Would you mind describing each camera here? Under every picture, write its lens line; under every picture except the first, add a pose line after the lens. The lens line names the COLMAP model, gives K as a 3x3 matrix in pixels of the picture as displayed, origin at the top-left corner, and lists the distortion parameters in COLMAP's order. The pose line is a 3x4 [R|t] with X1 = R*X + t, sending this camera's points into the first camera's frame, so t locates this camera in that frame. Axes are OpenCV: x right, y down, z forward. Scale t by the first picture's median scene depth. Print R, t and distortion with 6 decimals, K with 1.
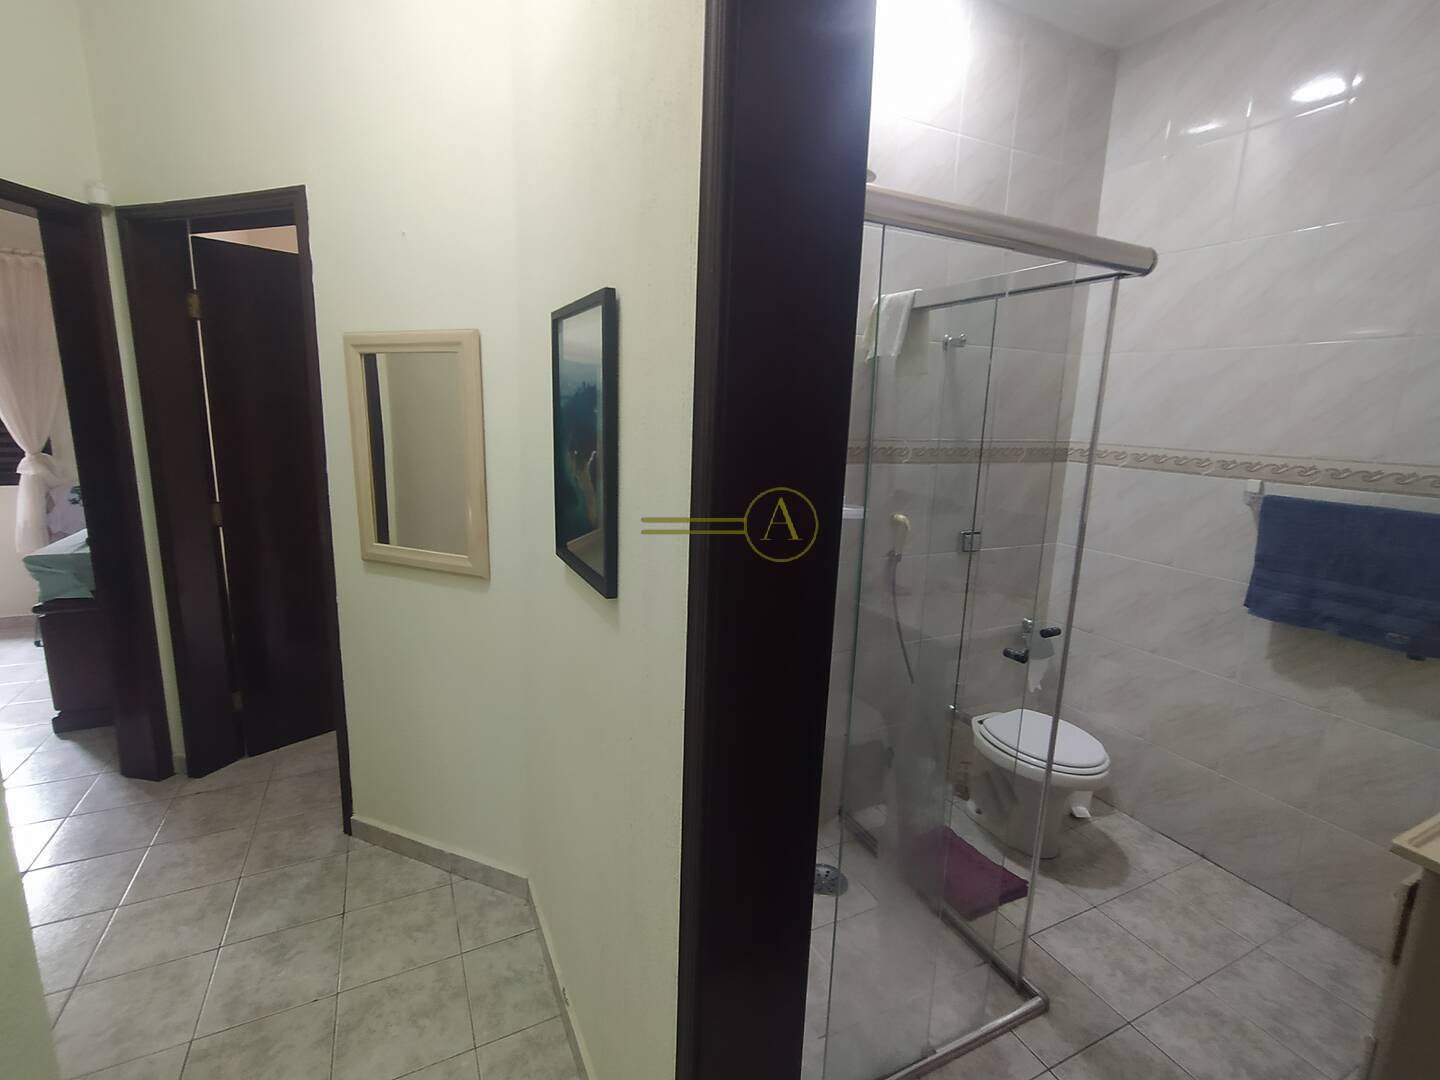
lens RADIAL K [[651.4, 0, 716.7], [0, 651.4, 531.1], [0, 0, 1]] dist [-0.006559, 0.003411]
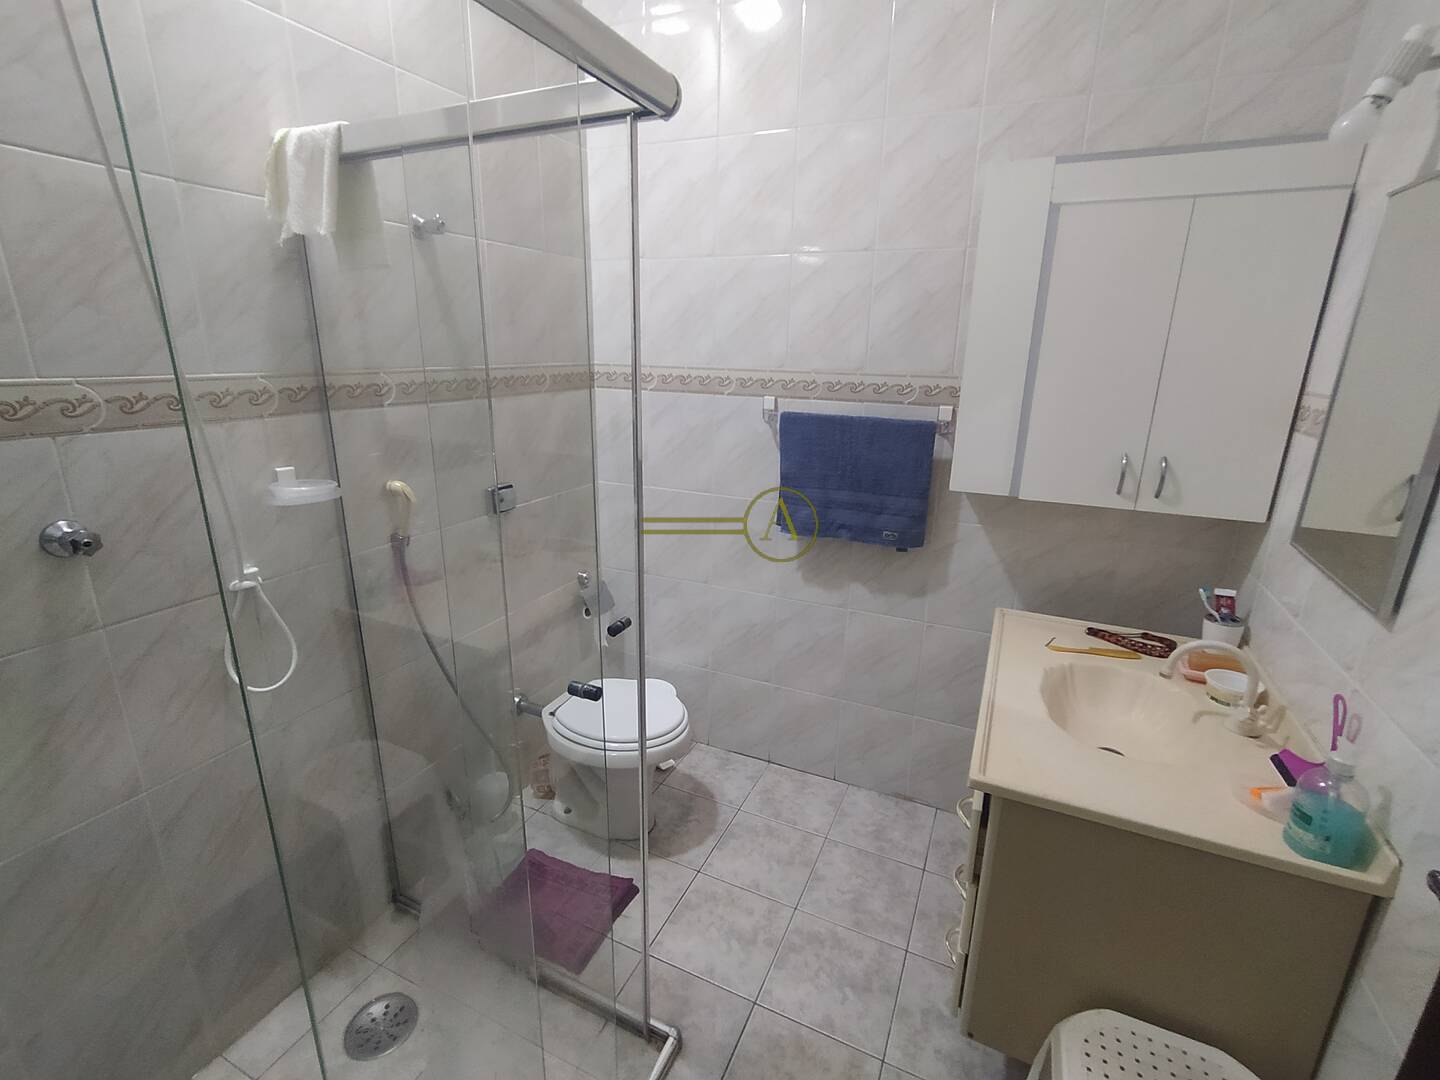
lens RADIAL K [[651.4, 0, 716.7], [0, 651.4, 531.1], [0, 0, 1]] dist [-0.006559, 0.003411]
pose [[0.772531, -0.193136, 0.604892, 0.131923], [0.124820, 0.980224, 0.153564, -0.041980], [-0.622588, -0.043130, 0.781360, 0.275260]]
